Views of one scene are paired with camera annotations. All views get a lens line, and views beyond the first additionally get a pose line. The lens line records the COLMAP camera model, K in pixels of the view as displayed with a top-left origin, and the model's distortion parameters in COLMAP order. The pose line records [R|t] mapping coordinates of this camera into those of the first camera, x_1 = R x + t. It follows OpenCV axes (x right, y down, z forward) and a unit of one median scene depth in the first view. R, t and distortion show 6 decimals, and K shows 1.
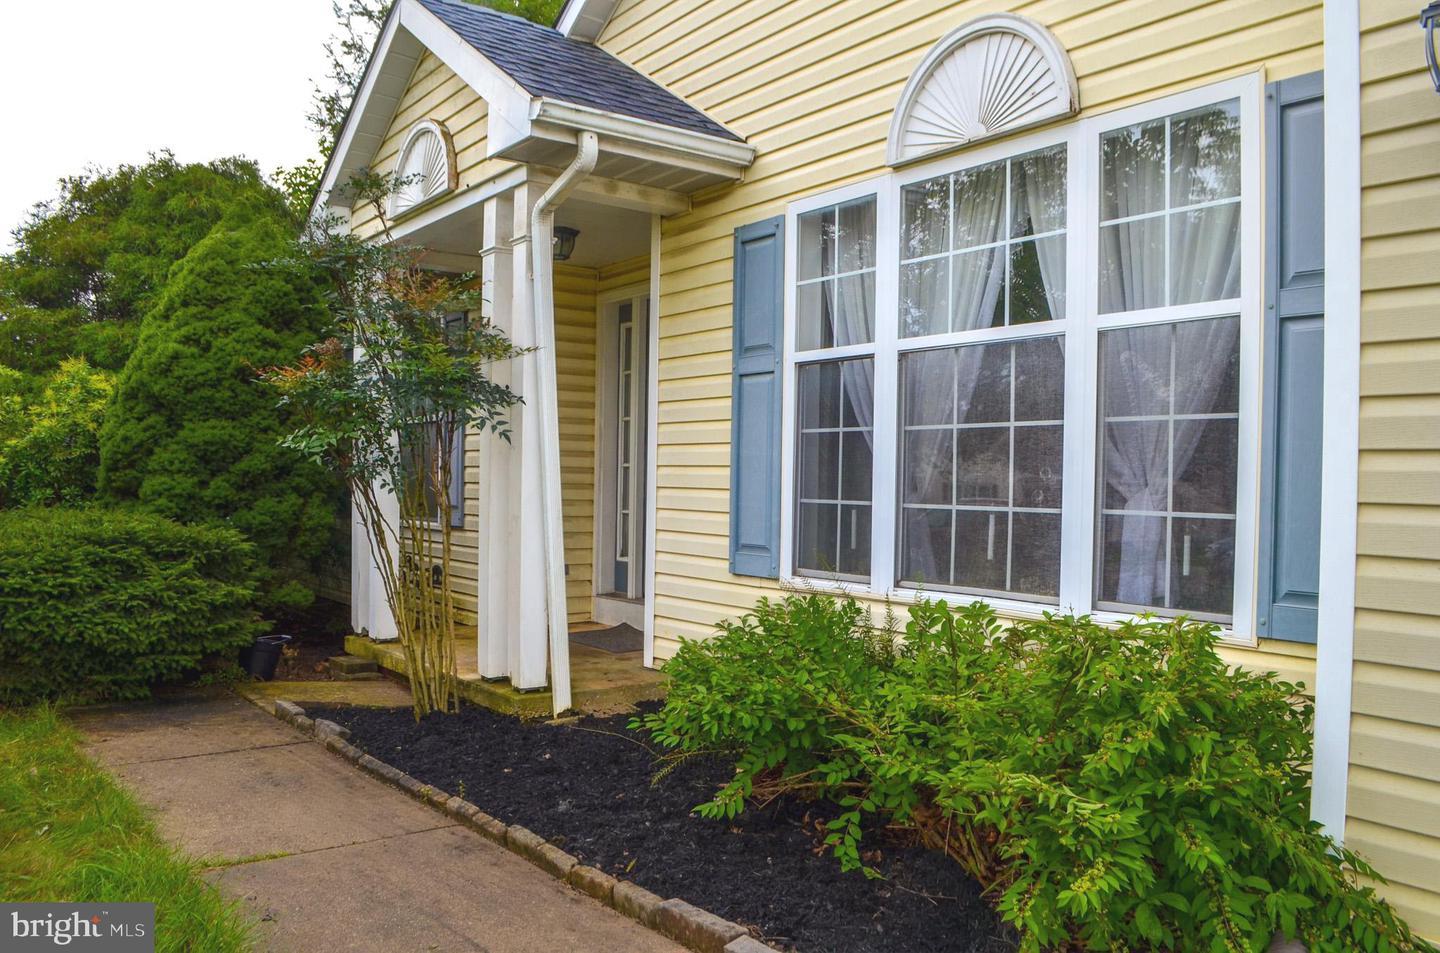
lens RADIAL K [[1153.2, 0, 720.0], [0, 1153.2, 476.5], [0, 0, 1]] dist [-0.059475, 0.000455]
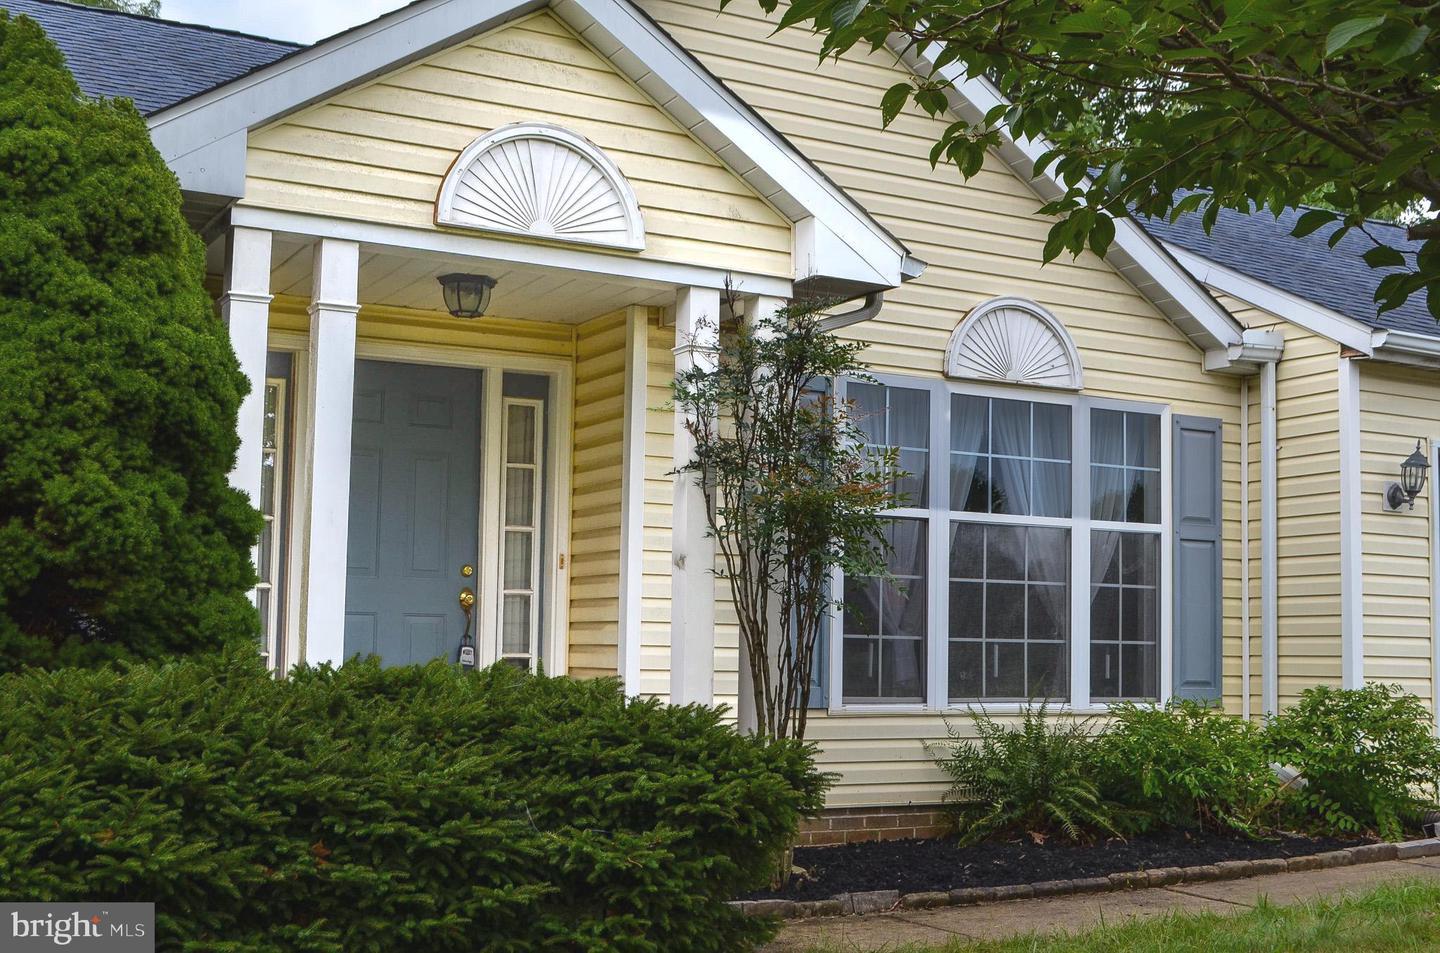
lens RADIAL K [[1729.4, 0, 720.0], [0, 1729.4, 476.5], [0, 0, 1]] dist [0.073698, -0.001838]
pose [[0.129698, 0.081214, 0.988222, -1.856380], [-0.024127, 0.996603, -0.078737, -0.000519], [-0.991260, -0.013631, 0.131217, 1.047542]]
